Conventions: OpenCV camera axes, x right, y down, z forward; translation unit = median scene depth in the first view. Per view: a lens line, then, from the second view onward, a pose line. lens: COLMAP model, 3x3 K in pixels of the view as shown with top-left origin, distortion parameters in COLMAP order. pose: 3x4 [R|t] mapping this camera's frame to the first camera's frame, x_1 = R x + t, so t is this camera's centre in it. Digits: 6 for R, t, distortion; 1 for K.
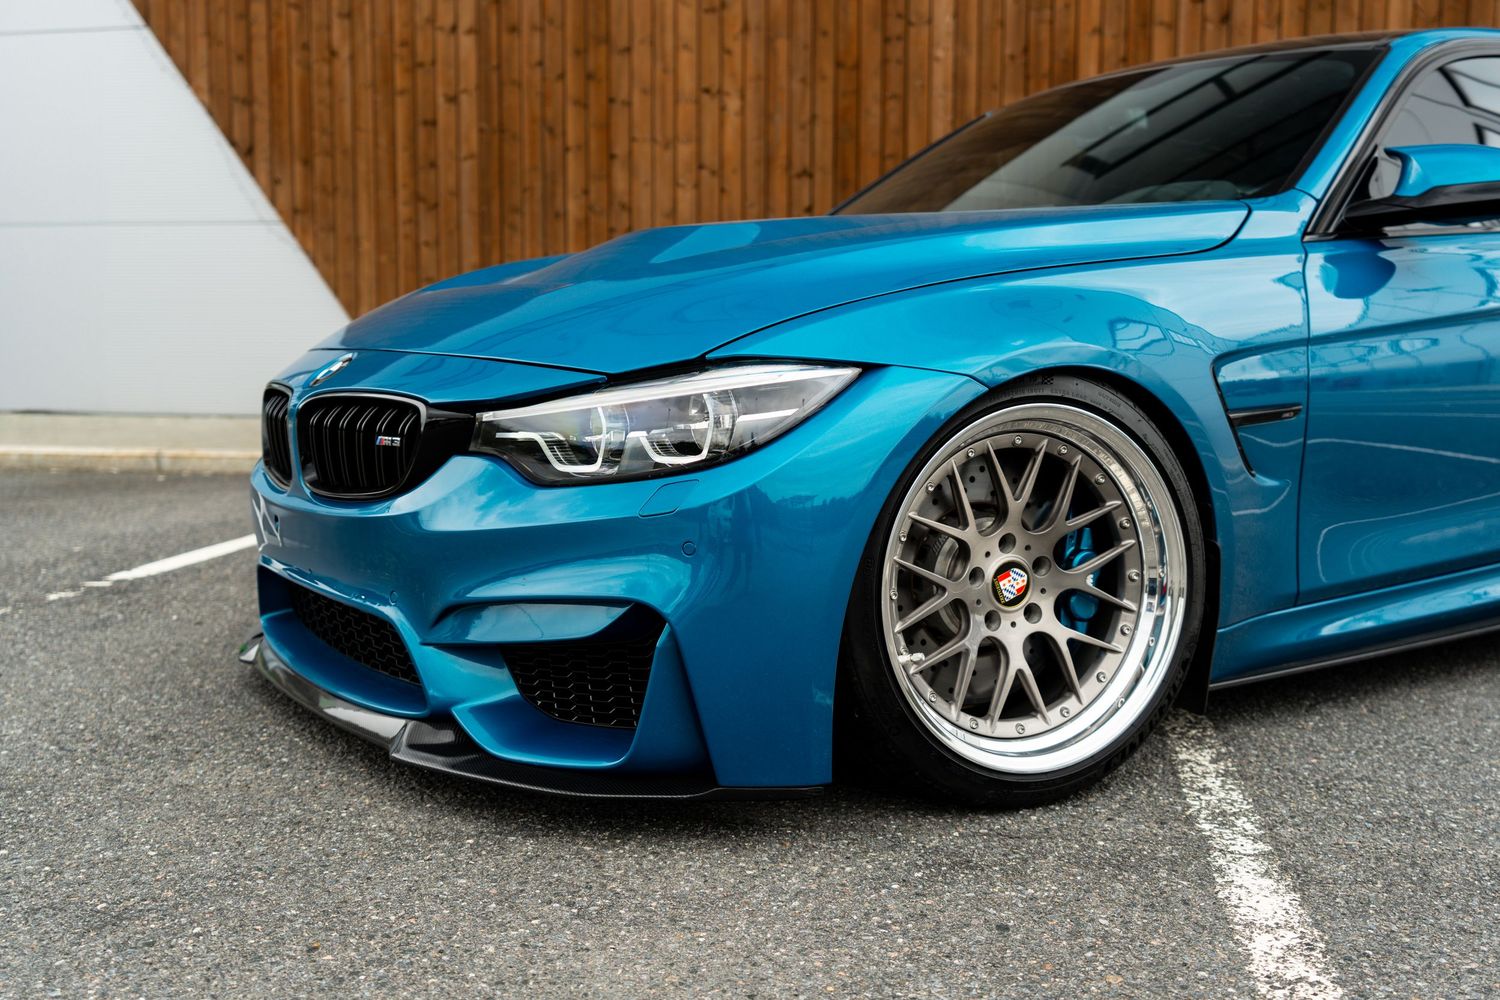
lens RADIAL K [[1462.8, 0, 750.0], [0, 1462.8, 500.0], [0, 0, 1]] dist [0.011793, 0.007083]
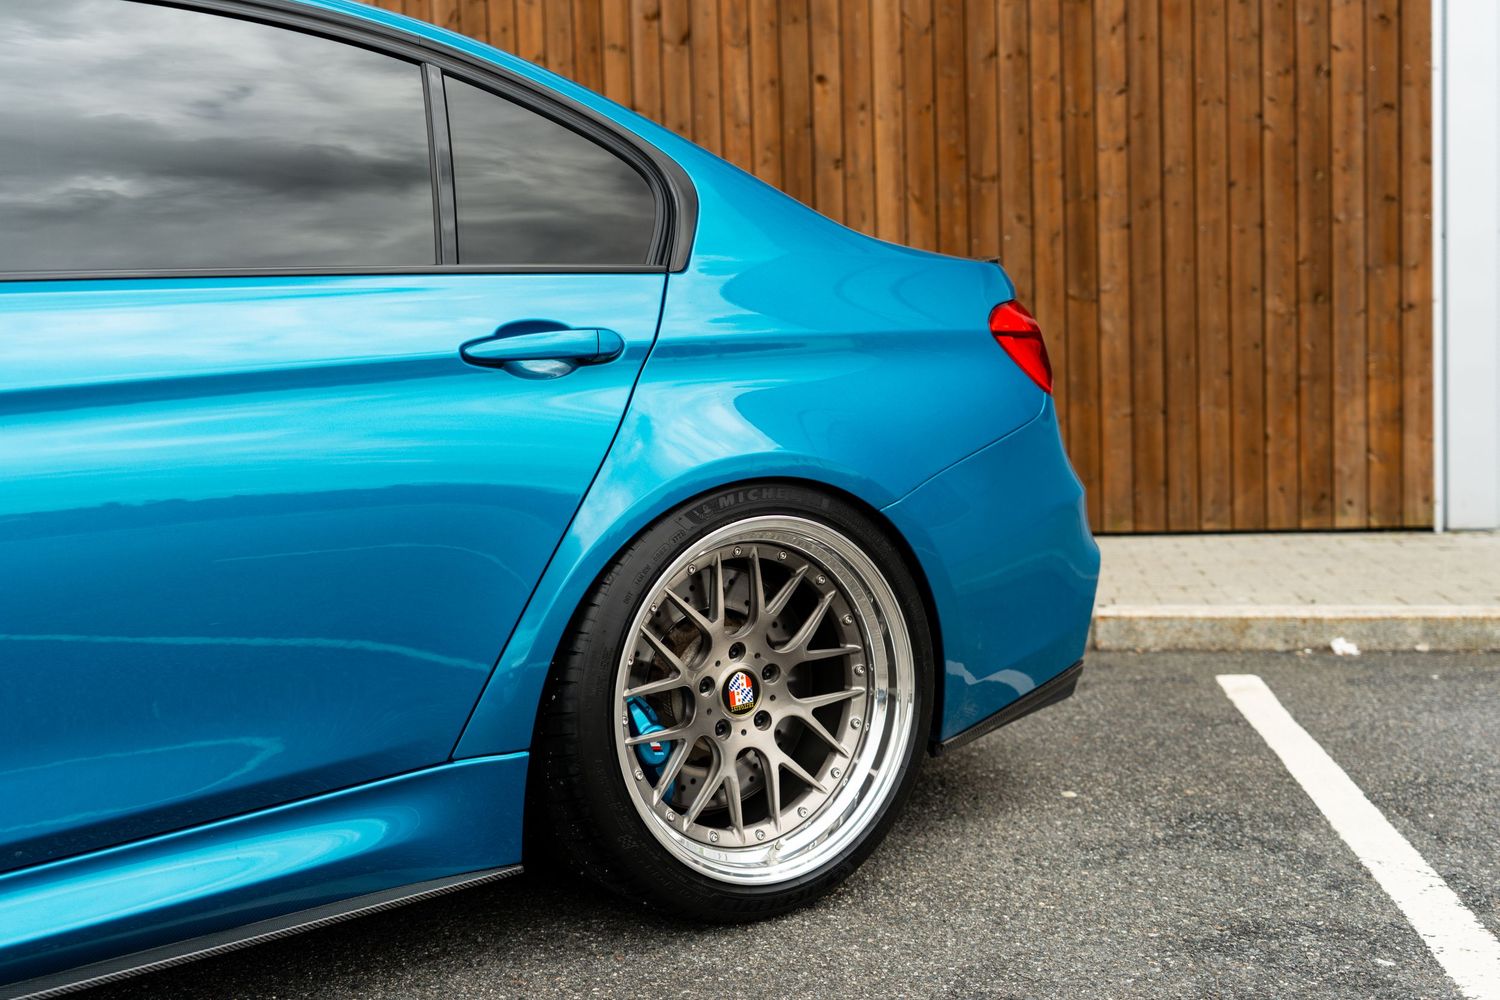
lens RADIAL K [[1286.7, 0, 750.0], [0, 1286.7, 500.0], [0, 0, 1]] dist [0.006467, 0.000679]
pose [[0.999258, -0.034669, 0.016800, 0.337699], [0.035518, 0.997954, -0.053171, -0.031371], [-0.014923, 0.053728, 0.998444, 0.294545]]
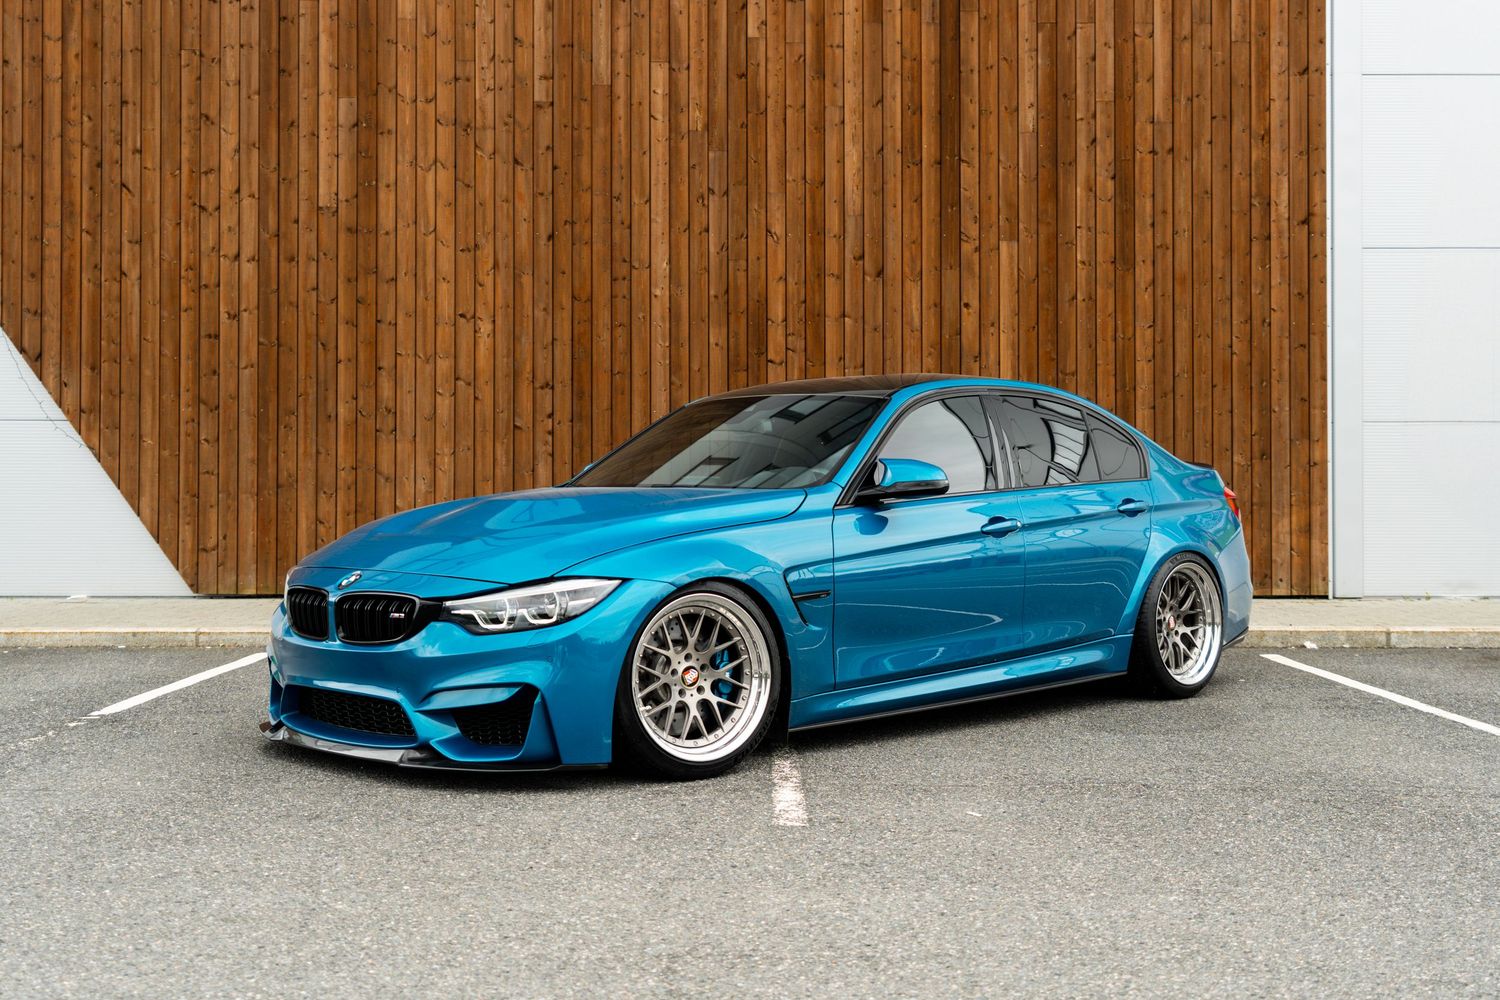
lens RADIAL K [[1462.8, 0, 750.0], [0, 1462.8, 500.0], [0, 0, 1]] dist [0.011793, 0.007083]
pose [[0.982623, -0.002679, 0.185593, -0.023102], [0.023841, 0.993435, -0.111889, 0.007081], [-0.184074, 0.114369, 0.976236, -0.196540]]
